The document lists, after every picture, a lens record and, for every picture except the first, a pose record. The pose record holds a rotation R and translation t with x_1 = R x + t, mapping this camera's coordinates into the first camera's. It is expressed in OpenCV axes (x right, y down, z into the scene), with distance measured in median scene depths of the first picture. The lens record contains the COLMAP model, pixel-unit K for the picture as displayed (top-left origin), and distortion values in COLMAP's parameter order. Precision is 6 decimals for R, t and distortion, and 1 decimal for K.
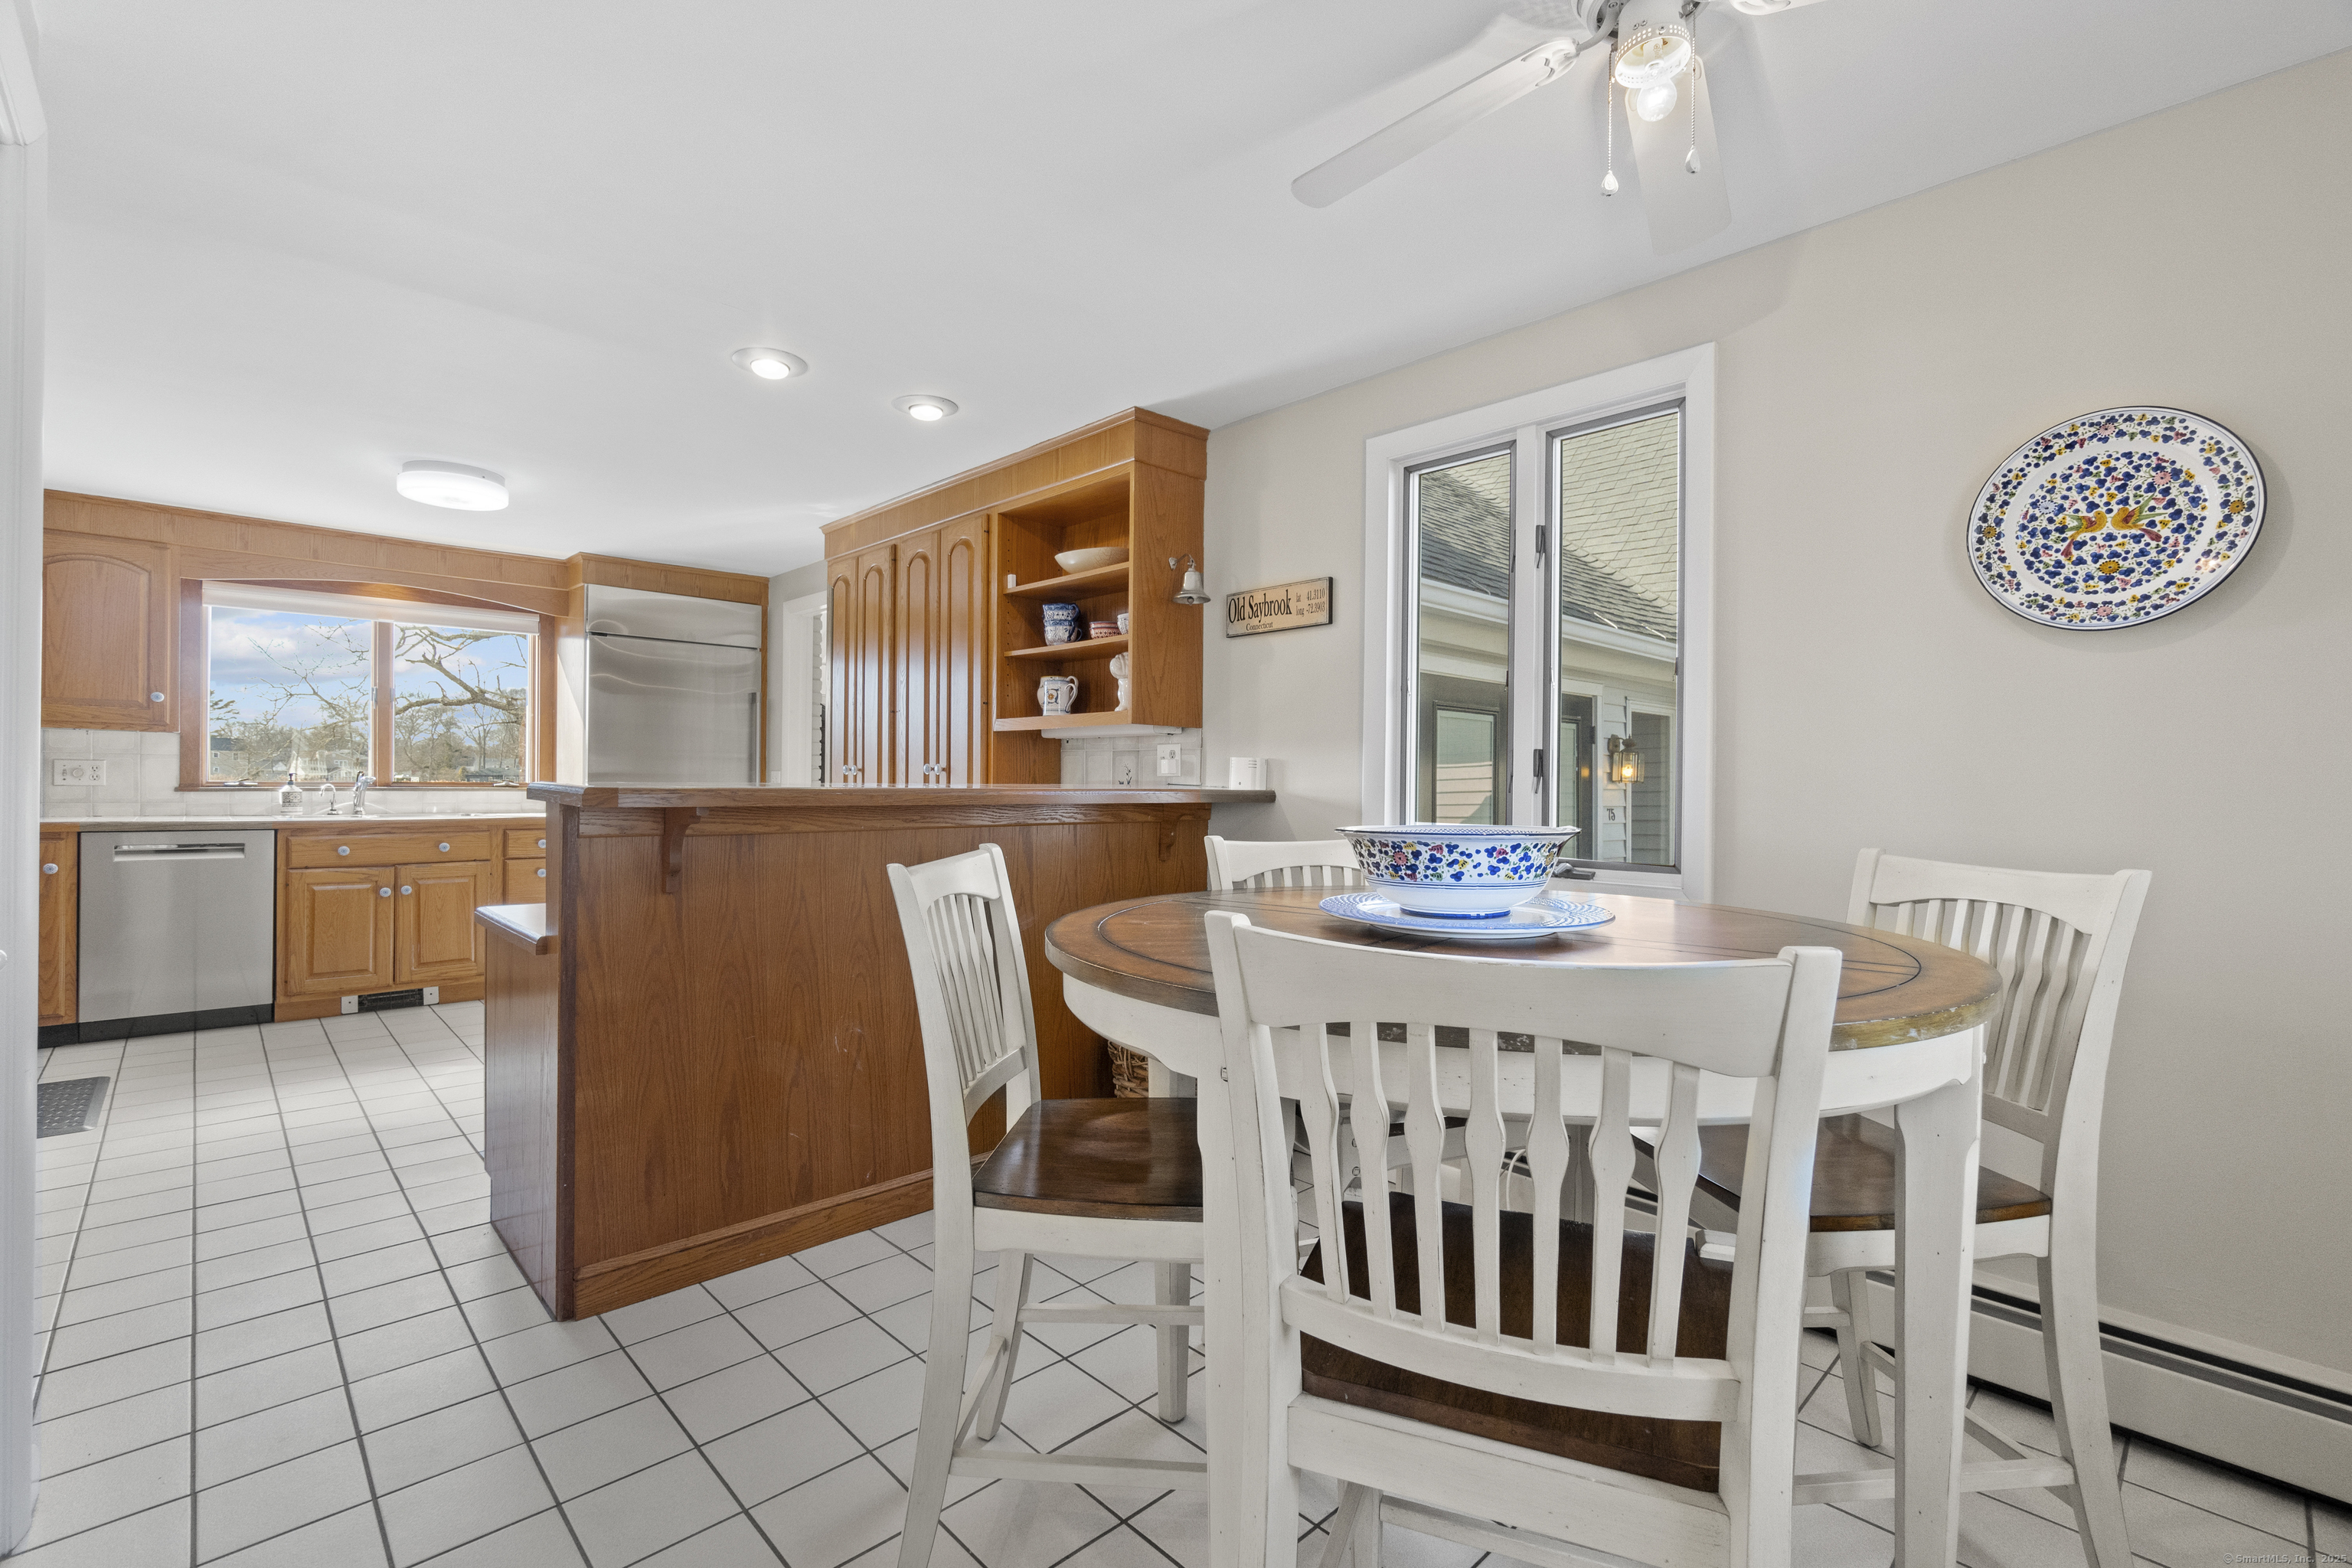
lens RADIAL K [[1047.7, 0, 1176.0], [0, 1047.7, 784.0], [0, 0, 1]] dist [-0.004579, -0.000176]
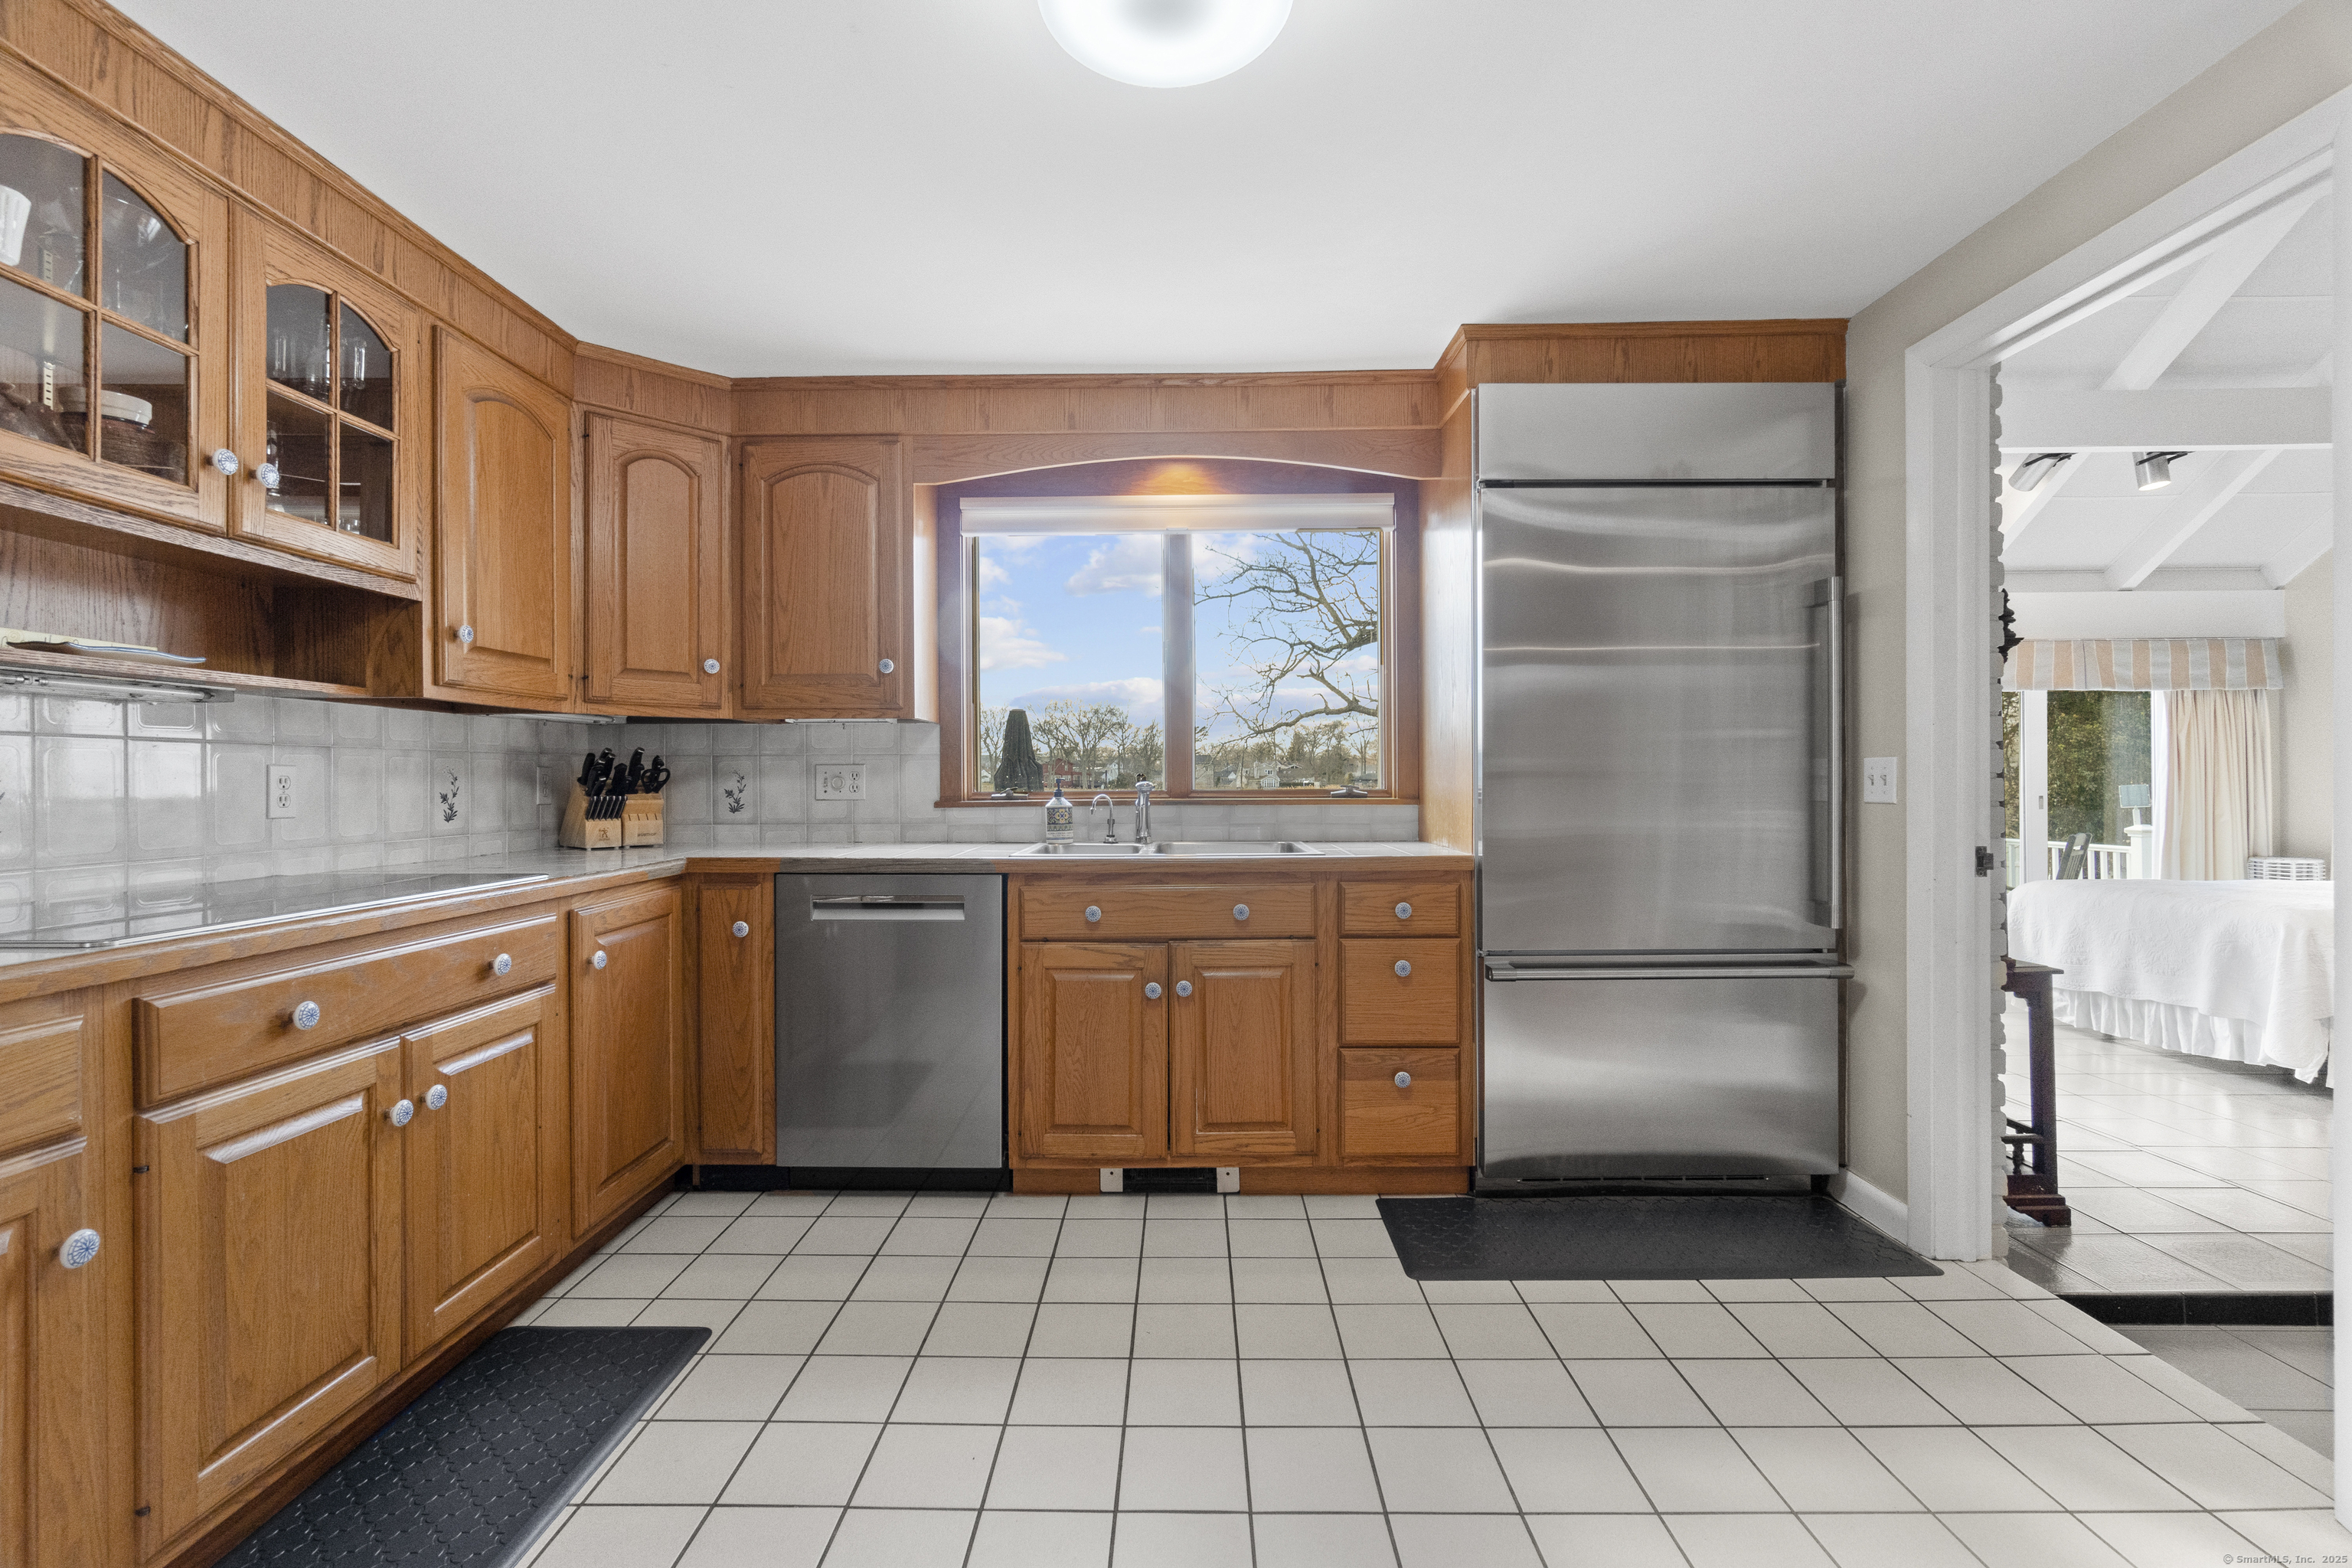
lens RADIAL K [[1026.0, 0, 1169.1], [0, 1026.0, 777.3], [0, 0, 1]] dist [-0.000887, -0.000400]
pose [[0.714398, -0.016598, -0.699543, -0.368518], [0.011660, 0.999862, -0.011817, -0.002771], [0.699642, 0.000285, 0.714493, 0.616426]]
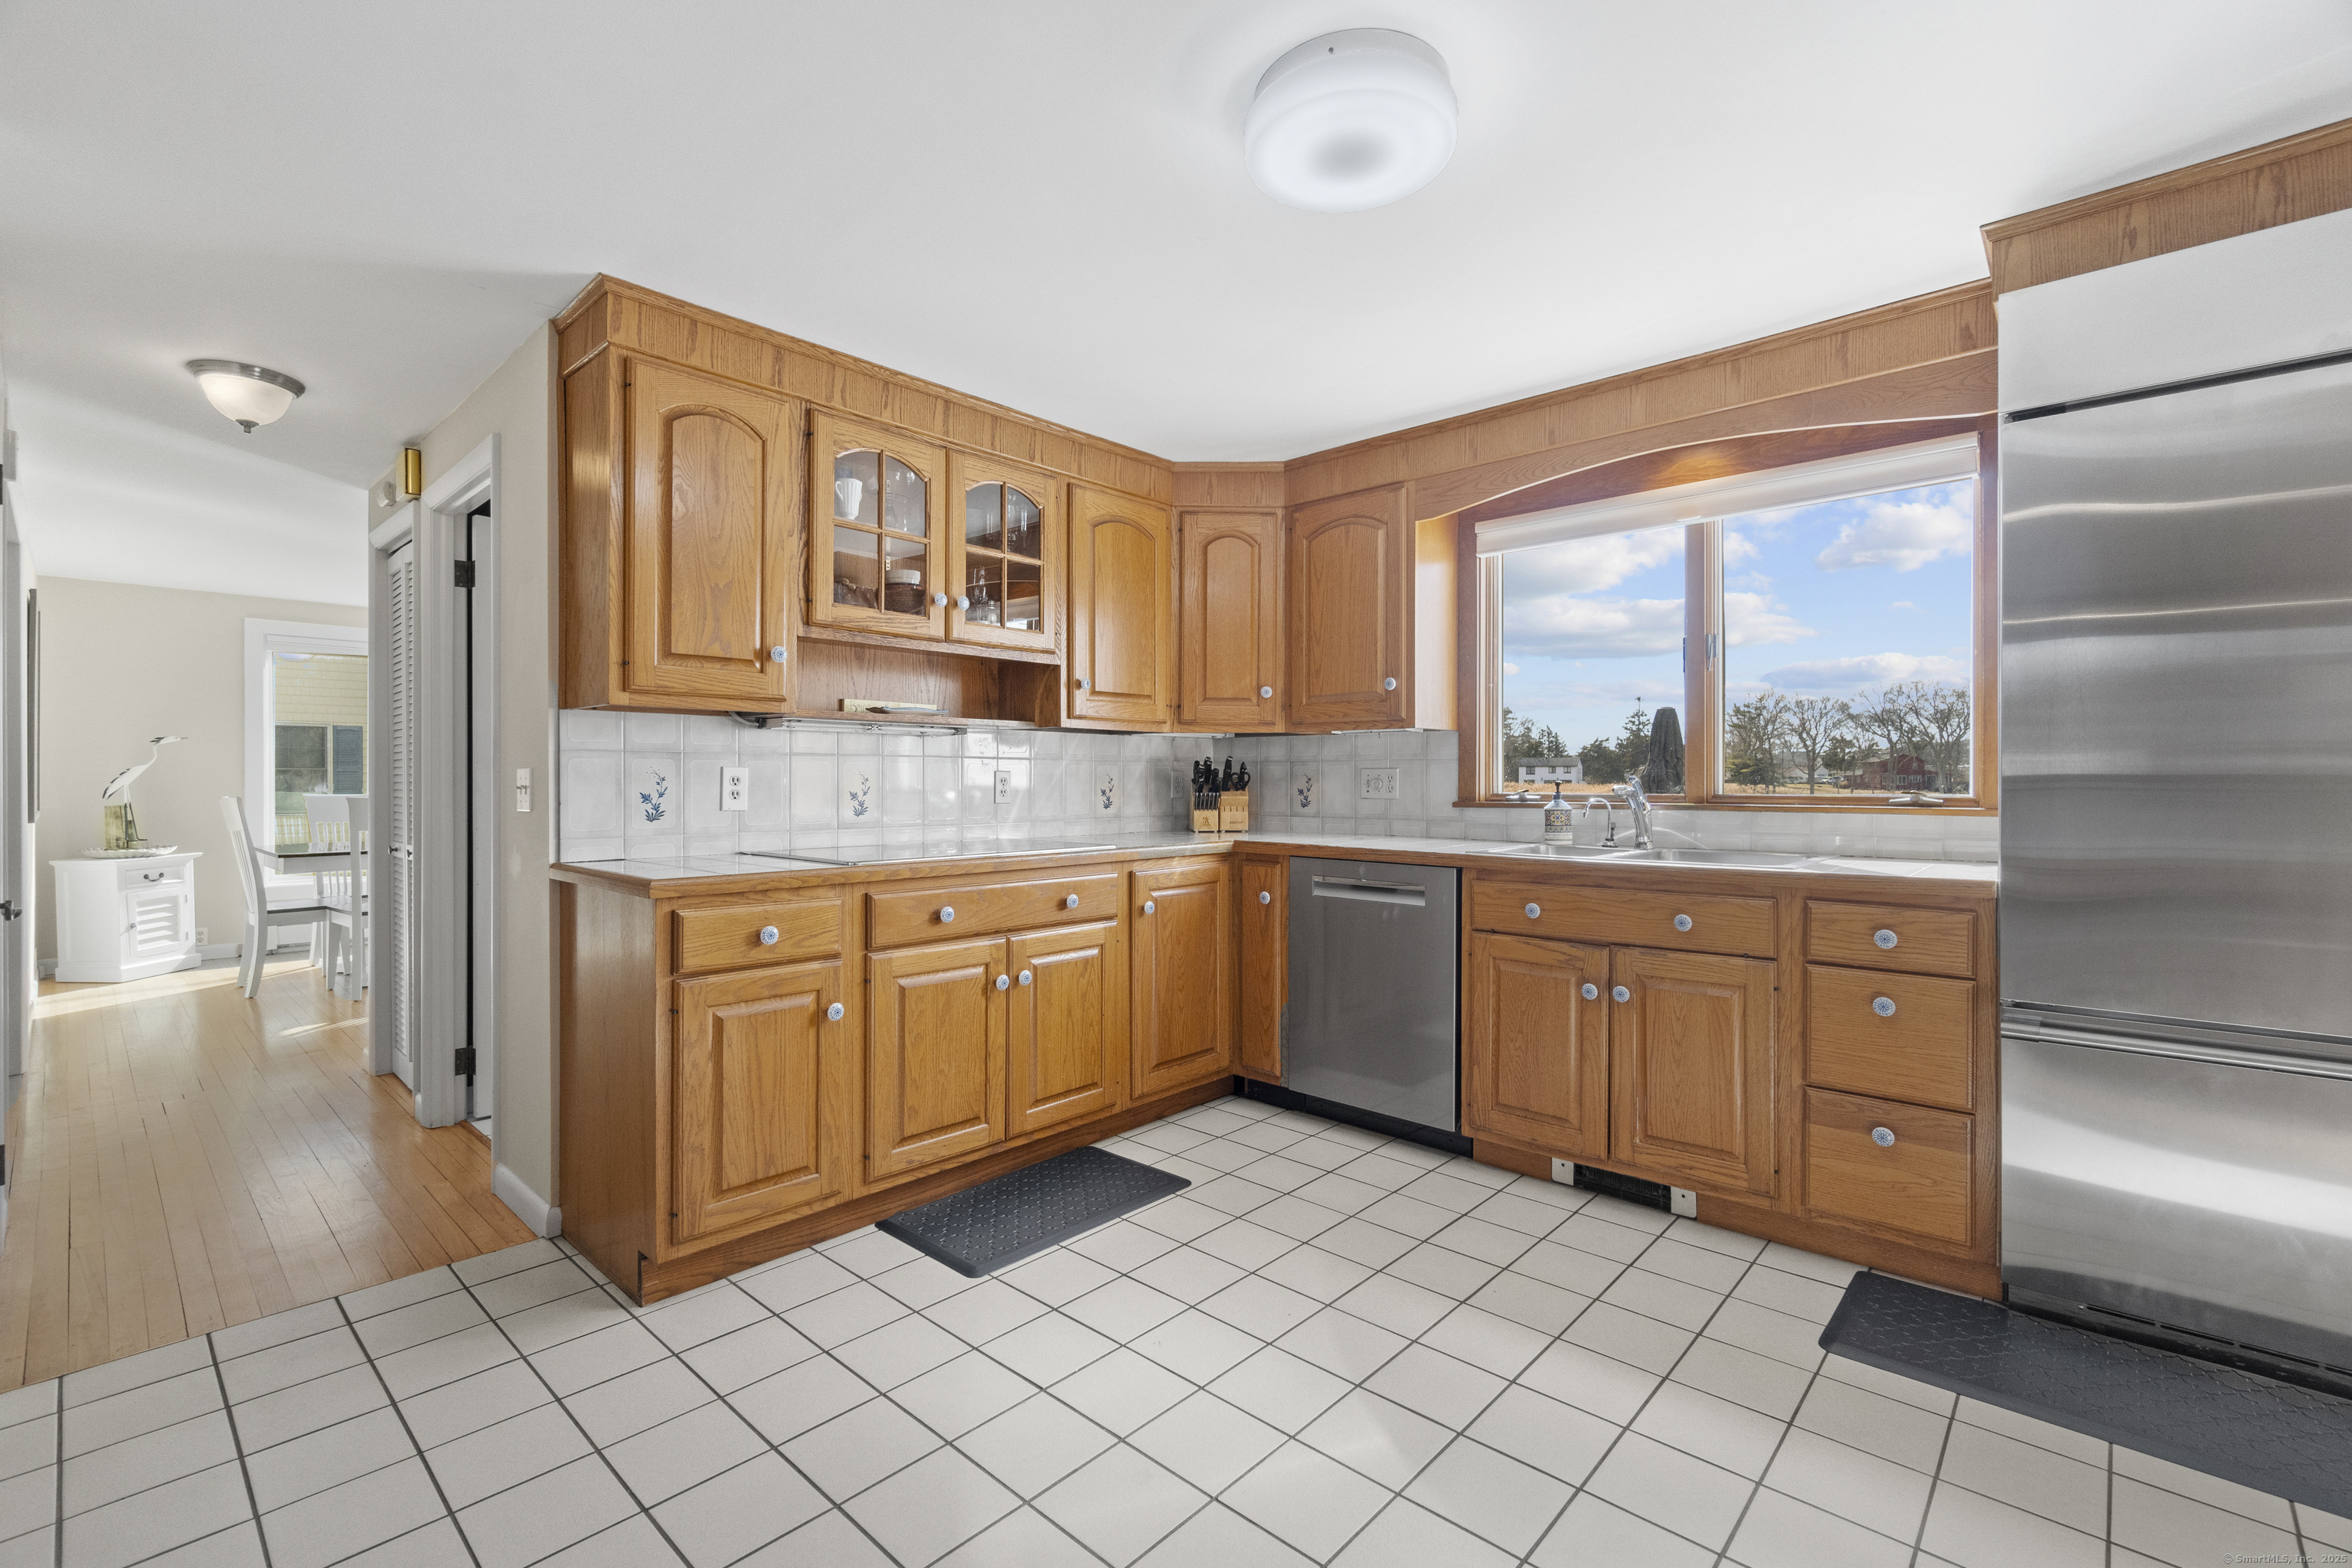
lens RADIAL K [[1026.0, 0, 1169.1], [0, 1026.0, 777.3], [0, 0, 1]] dist [-0.000887, -0.000400]
pose [[0.064544, -0.014816, -0.997805, -0.220241], [-0.002120, 0.999885, -0.014984, -0.002683], [0.997913, 0.003083, 0.064505, 0.736663]]
